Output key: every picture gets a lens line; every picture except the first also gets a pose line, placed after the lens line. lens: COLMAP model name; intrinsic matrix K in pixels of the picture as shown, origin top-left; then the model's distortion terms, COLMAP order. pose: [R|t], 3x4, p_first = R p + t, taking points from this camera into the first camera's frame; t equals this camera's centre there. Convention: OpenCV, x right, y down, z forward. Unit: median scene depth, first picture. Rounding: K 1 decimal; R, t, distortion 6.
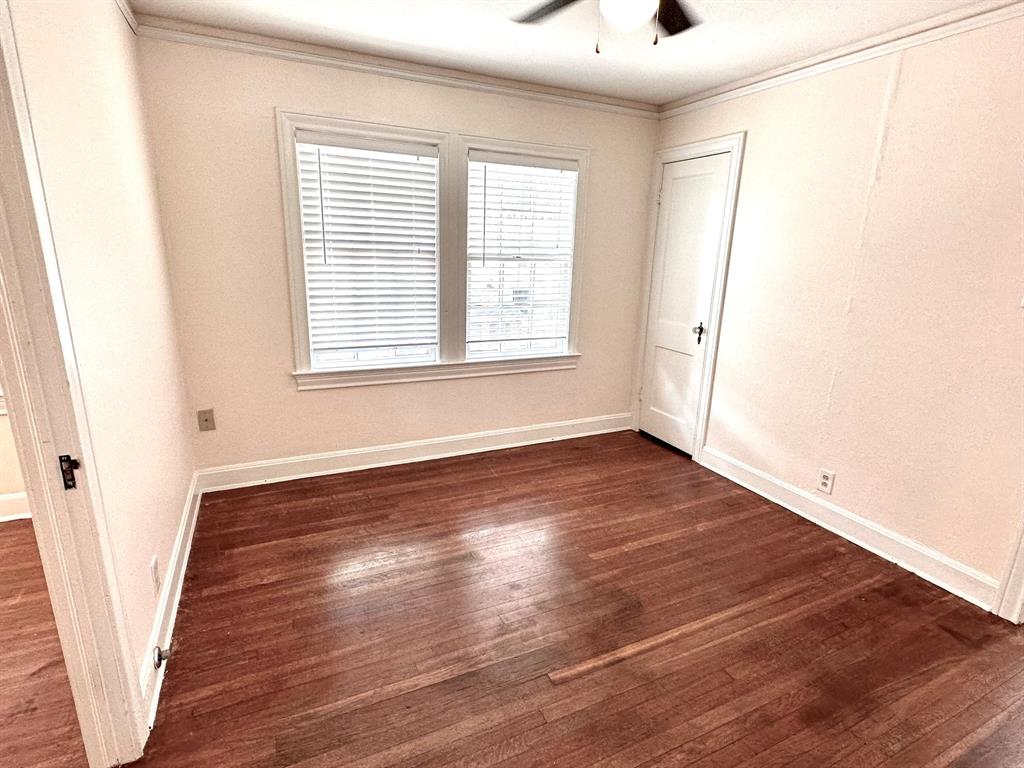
lens RADIAL K [[514.6, 0, 512.0], [0, 514.6, 384.0], [0, 0, 1]] dist [-0.001129, 0.000322]
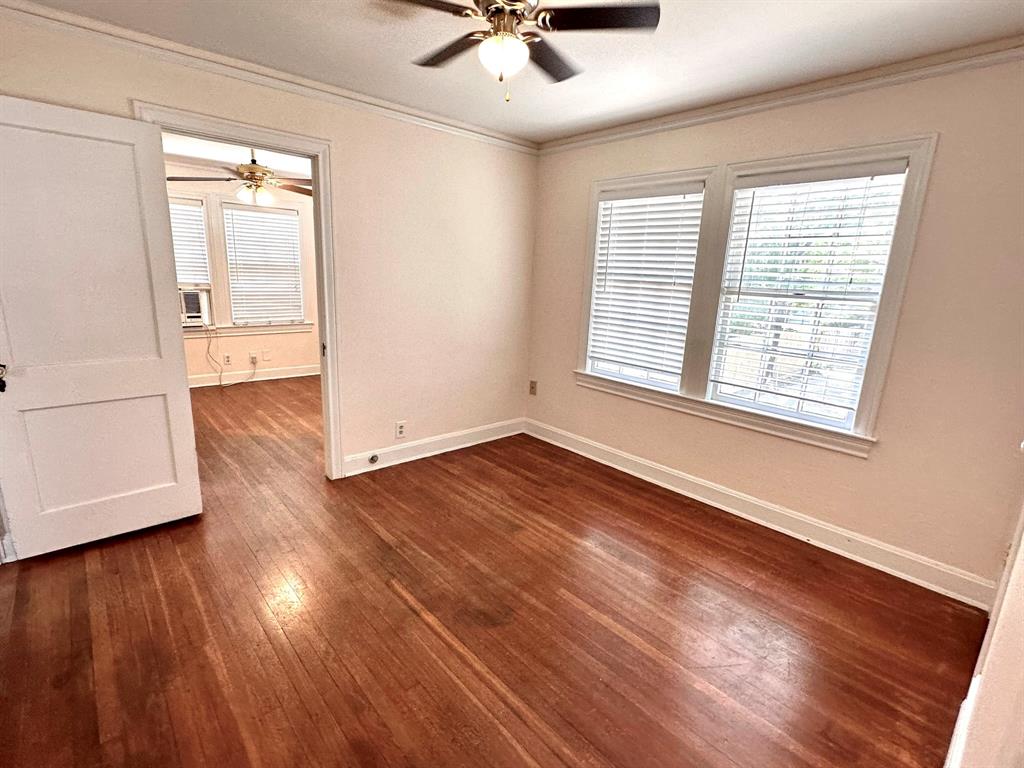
lens RADIAL K [[484.1, 0, 512.0], [0, 484.1, 384.0], [0, 0, 1]] dist [-0.001504, -0.000028]
pose [[0.295600, 0.200161, -0.934107, 0.684585], [-0.276110, 0.953973, 0.117042, -0.085719], [0.914540, 0.223319, 0.337261, 0.405543]]
